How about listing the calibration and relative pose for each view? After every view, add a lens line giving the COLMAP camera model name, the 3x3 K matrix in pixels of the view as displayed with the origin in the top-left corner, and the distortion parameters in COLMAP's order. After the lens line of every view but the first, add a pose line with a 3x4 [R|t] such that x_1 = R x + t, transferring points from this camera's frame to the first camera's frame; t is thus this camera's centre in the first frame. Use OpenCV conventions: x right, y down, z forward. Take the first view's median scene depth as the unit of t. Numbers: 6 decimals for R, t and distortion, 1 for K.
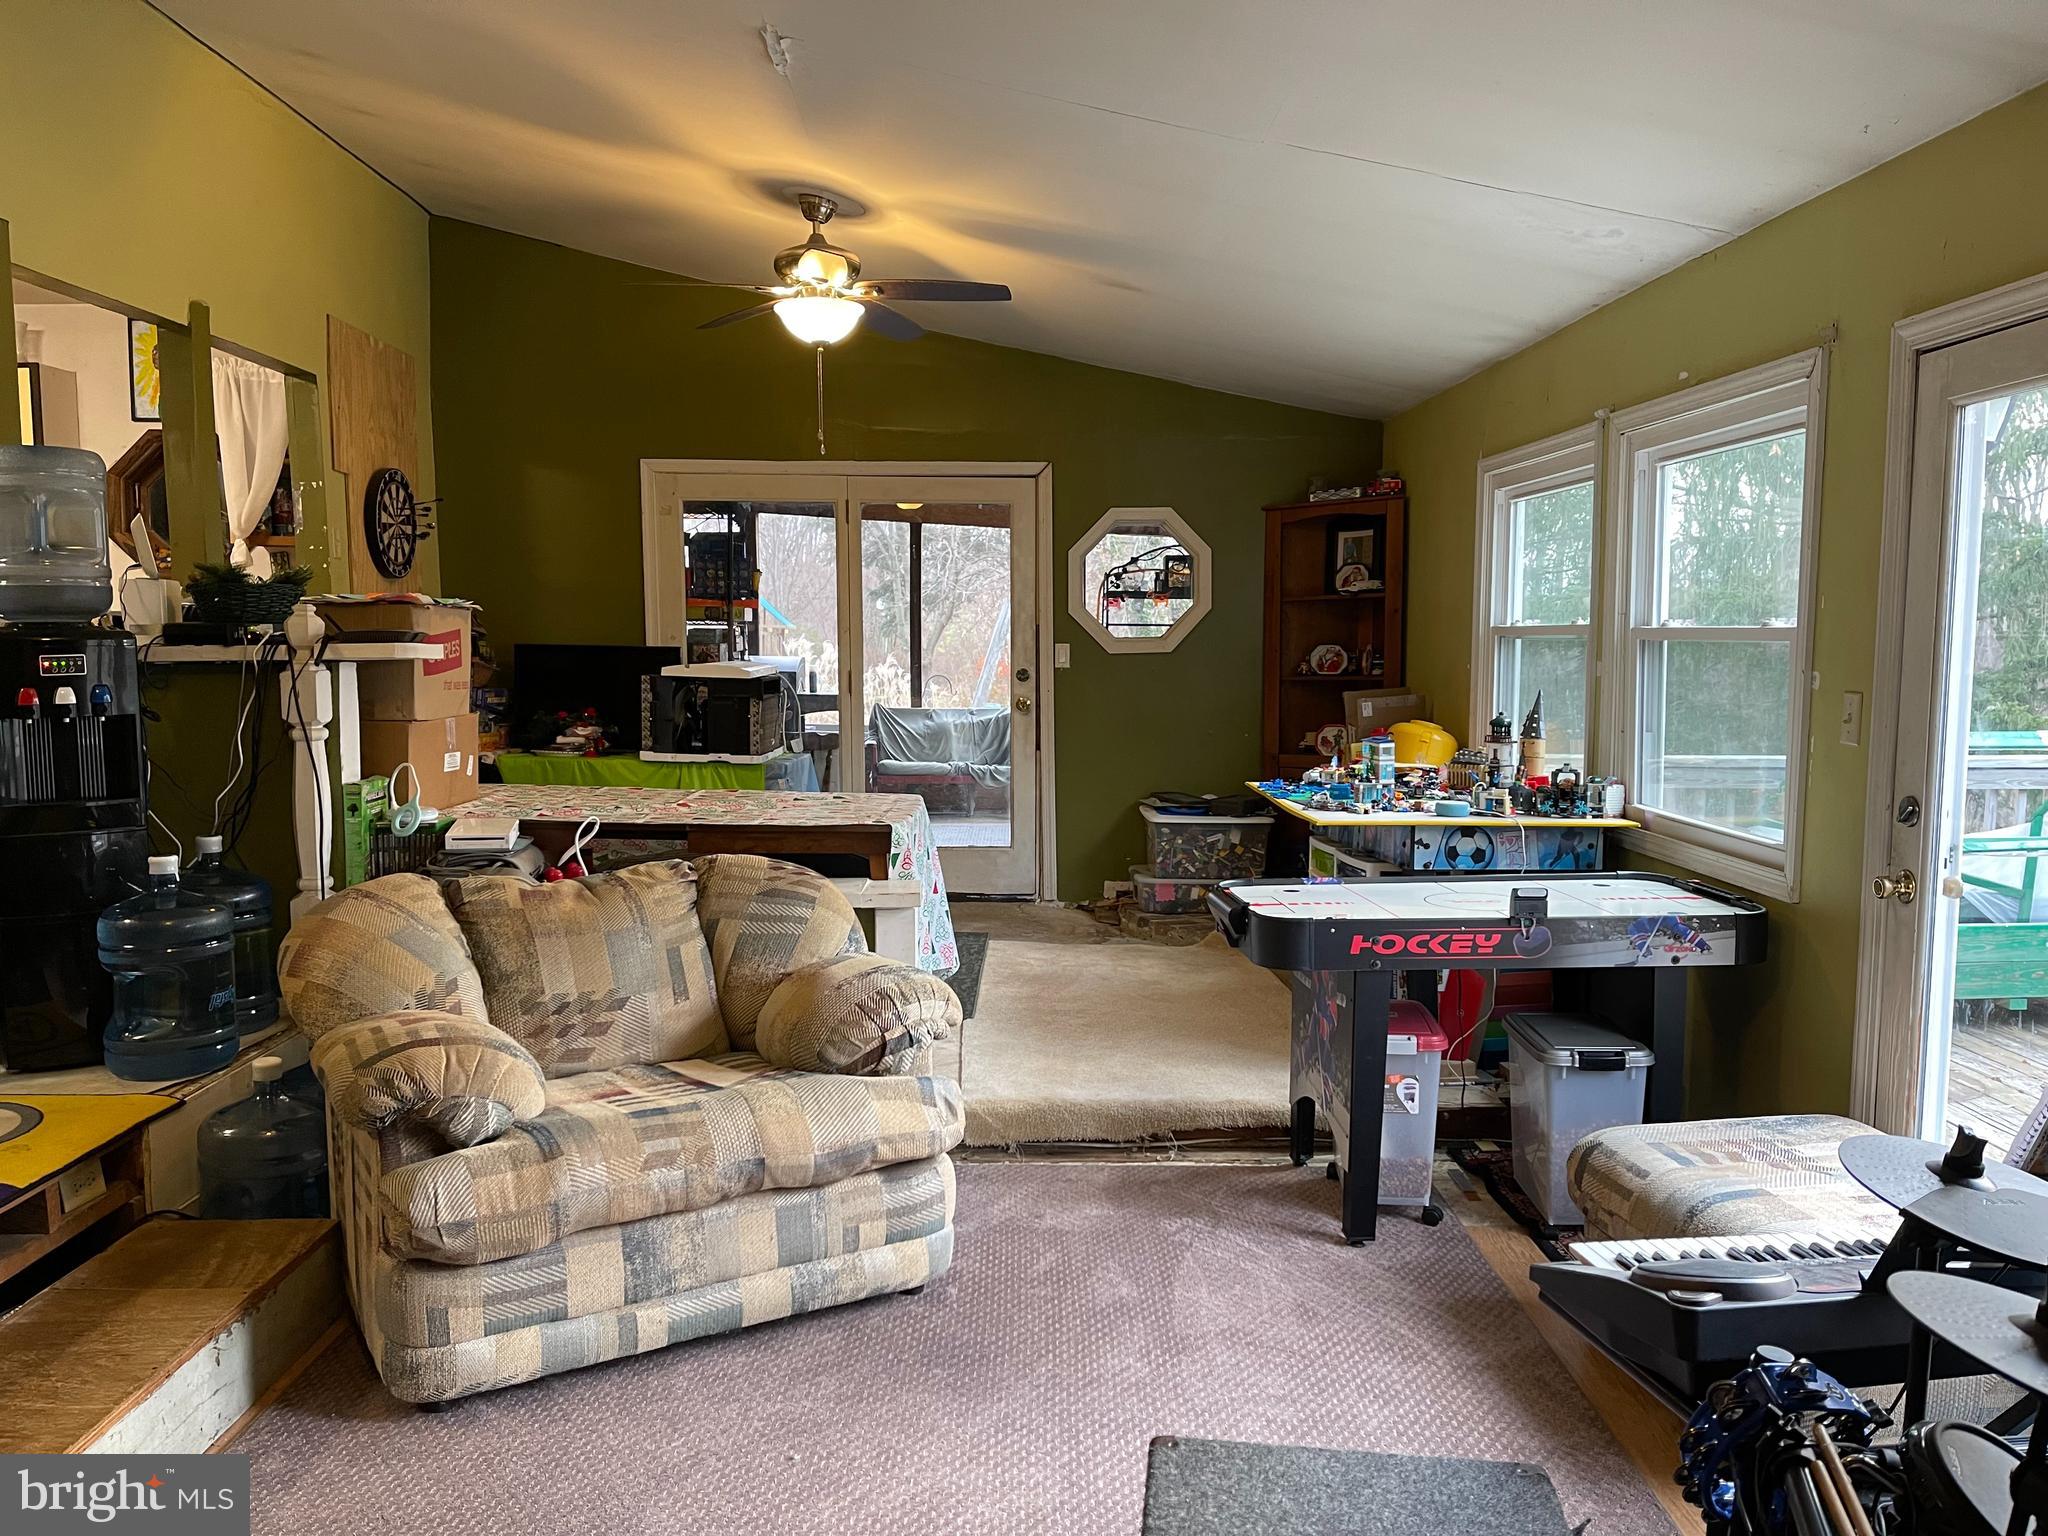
lens RADIAL K [[1543.4, 0, 1030.9], [0, 1543.4, 775.7], [0, 0, 1]] dist [0.077459, -0.096008]
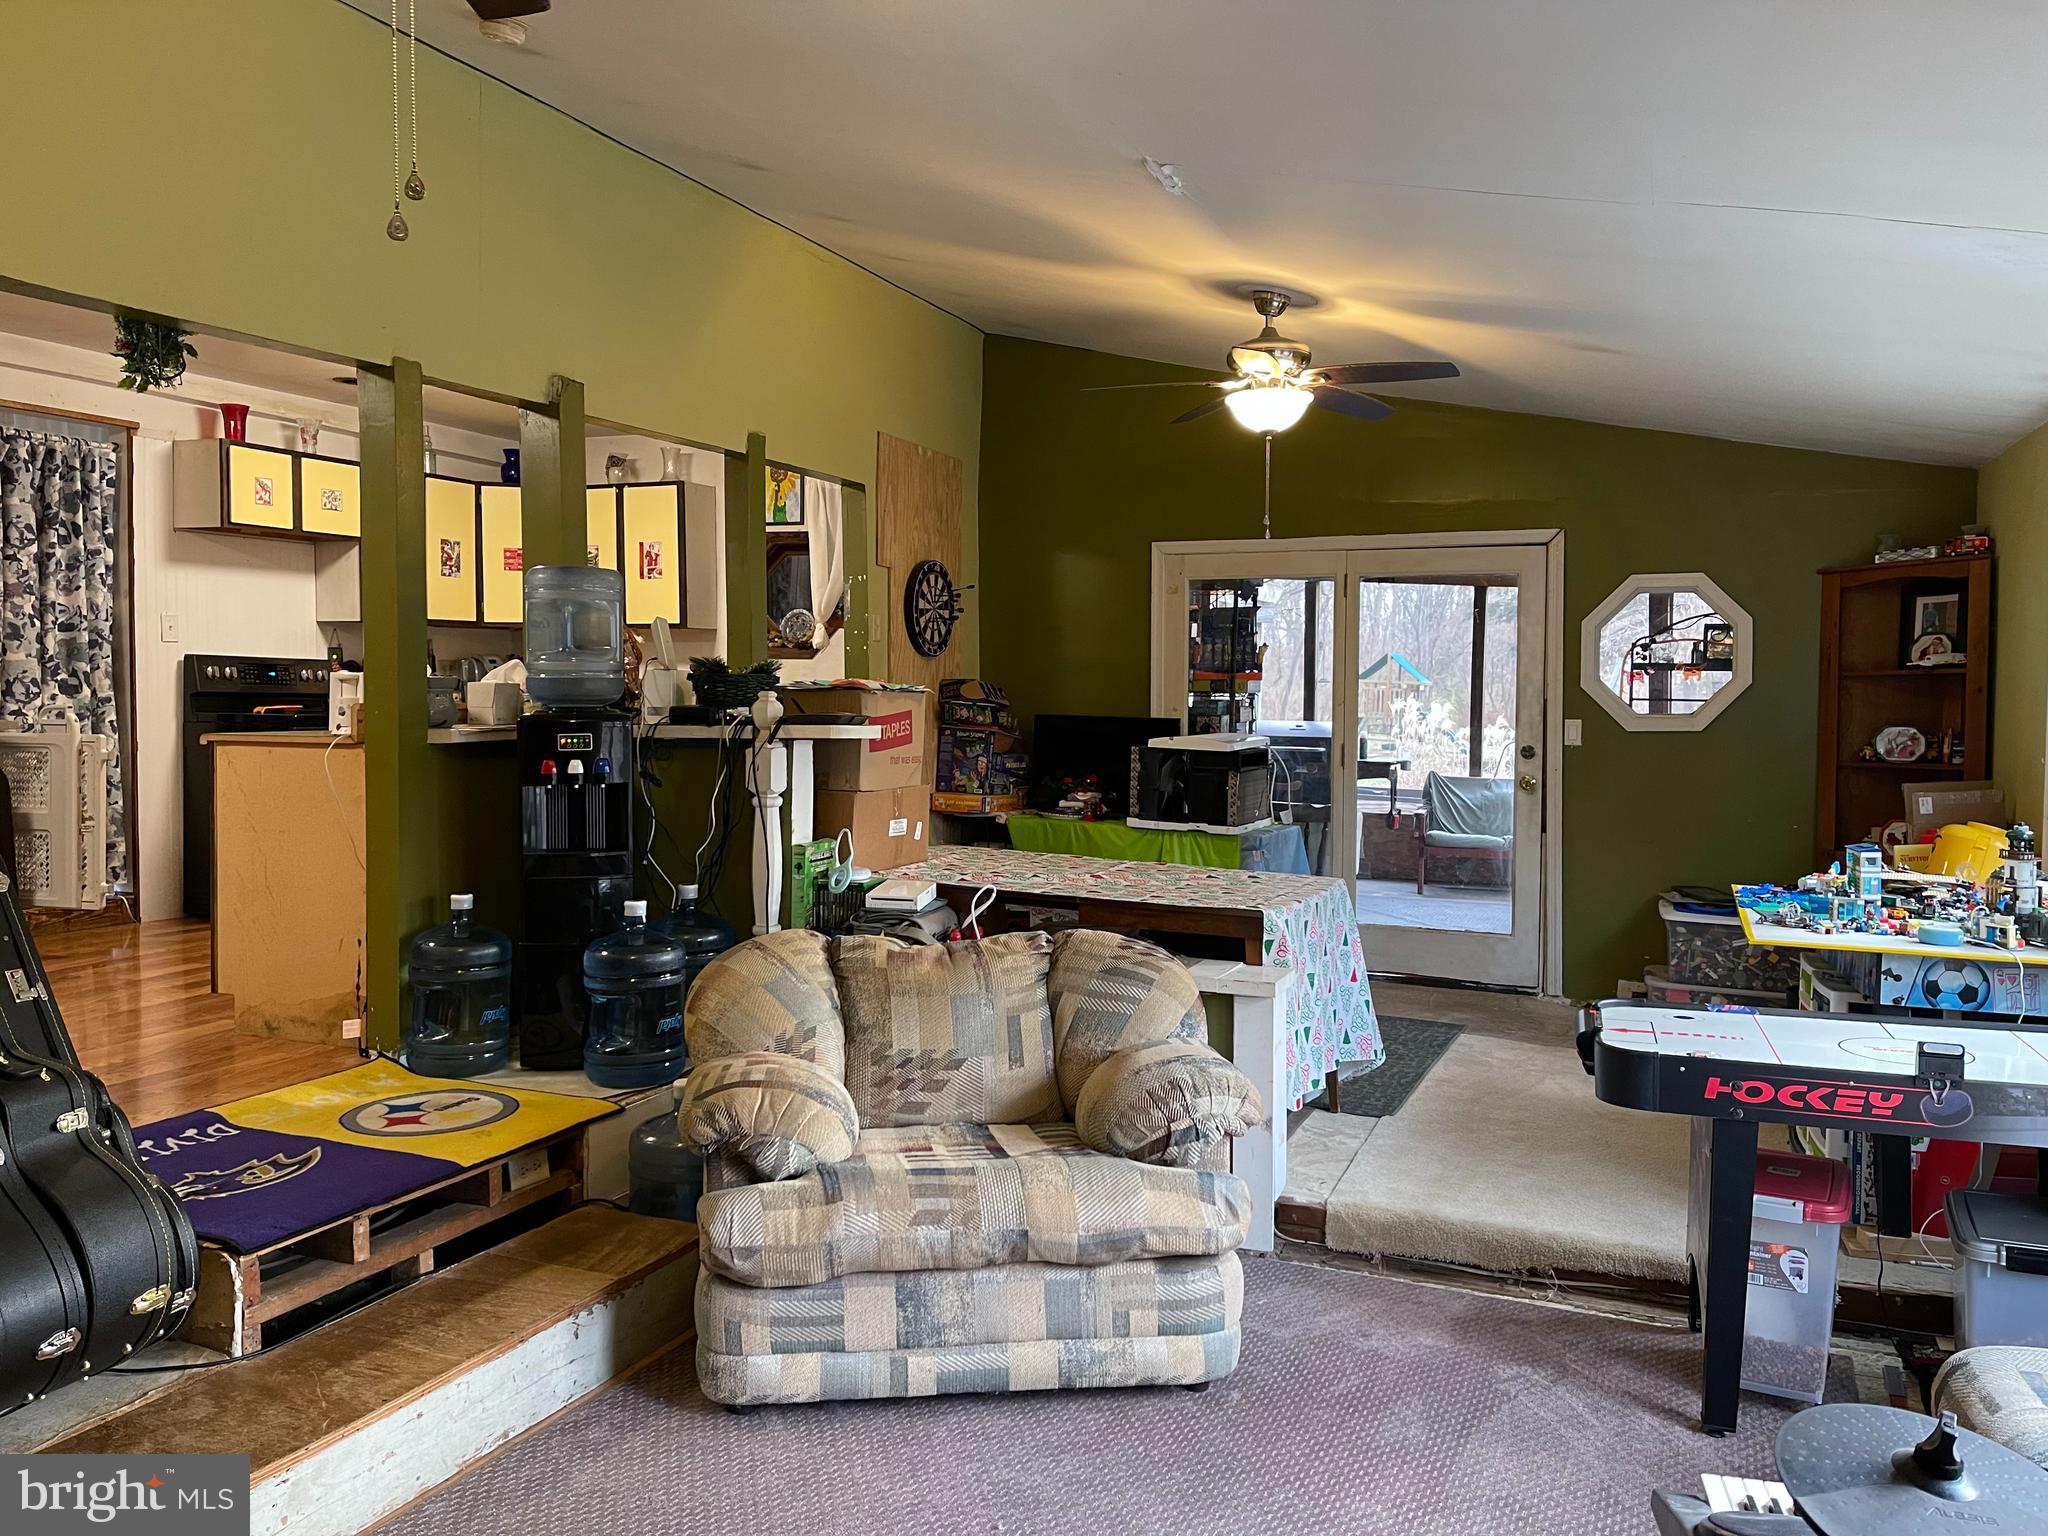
lens RADIAL K [[1543.4, 0, 1033.9], [0, 1543.4, 748.8], [0, 0, 1]] dist [0.077459, -0.096008]
pose [[0.914932, 0.023268, -0.402937, 0.179864], [-0.044013, 0.998135, -0.042300, -0.024864], [0.401202, 0.056436, 0.914249, 0.017550]]
